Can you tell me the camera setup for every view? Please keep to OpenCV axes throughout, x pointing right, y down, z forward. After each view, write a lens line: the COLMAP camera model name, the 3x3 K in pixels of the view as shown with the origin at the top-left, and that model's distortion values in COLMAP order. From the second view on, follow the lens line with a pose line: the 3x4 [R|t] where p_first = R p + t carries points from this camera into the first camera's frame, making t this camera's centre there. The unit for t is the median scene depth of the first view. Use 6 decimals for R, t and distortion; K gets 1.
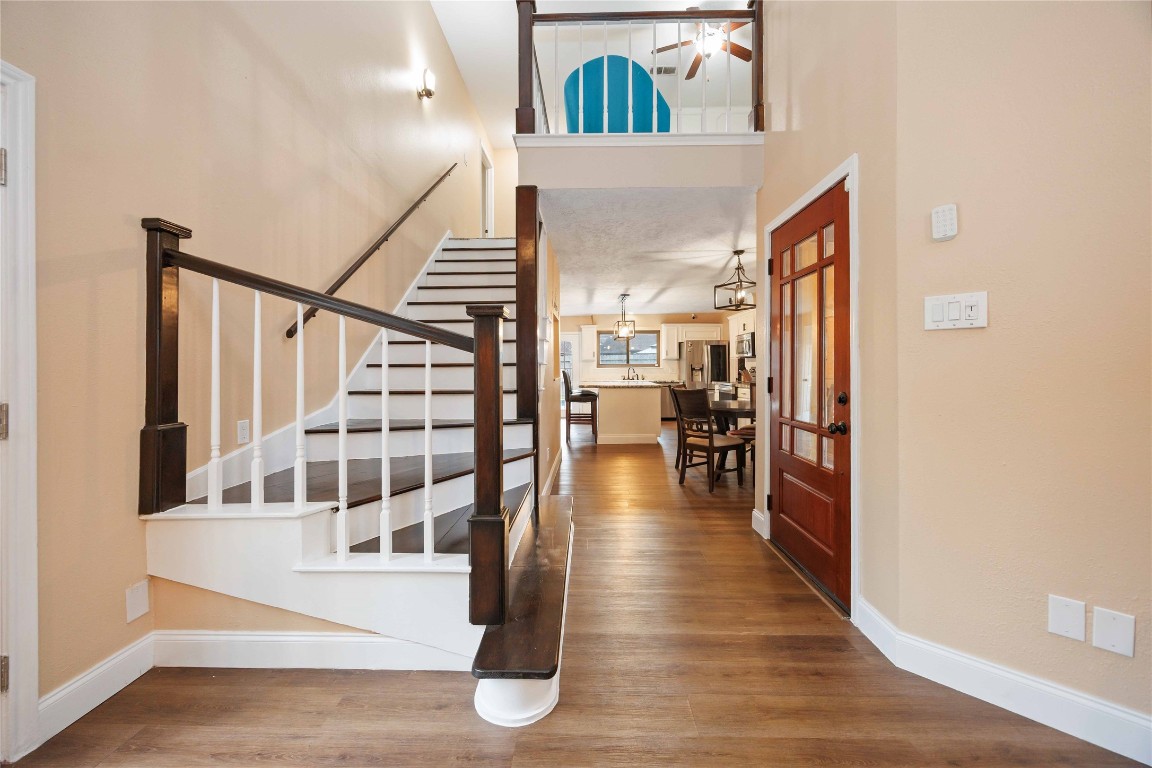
lens RADIAL K [[455.4, 0, 581.3], [0, 455.4, 368.5], [0, 0, 1]] dist [-0.011055, -0.000037]
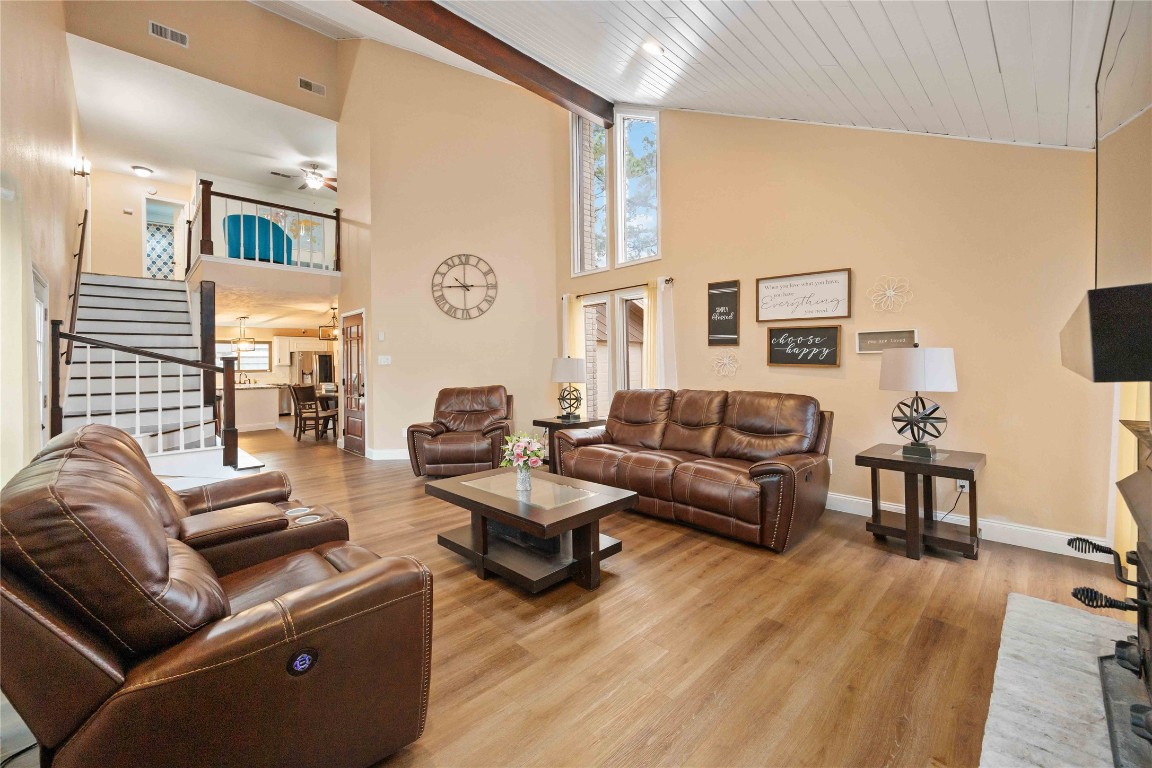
lens RADIAL K [[455.4, 0, 581.3], [0, 455.4, 368.5], [0, 0, 1]] dist [-0.011055, -0.000037]
pose [[0.700674, -0.009557, 0.713418, -0.257545], [0.010625, 0.999939, 0.002960, -0.018433], [-0.713403, 0.005506, 0.700733, -0.987459]]
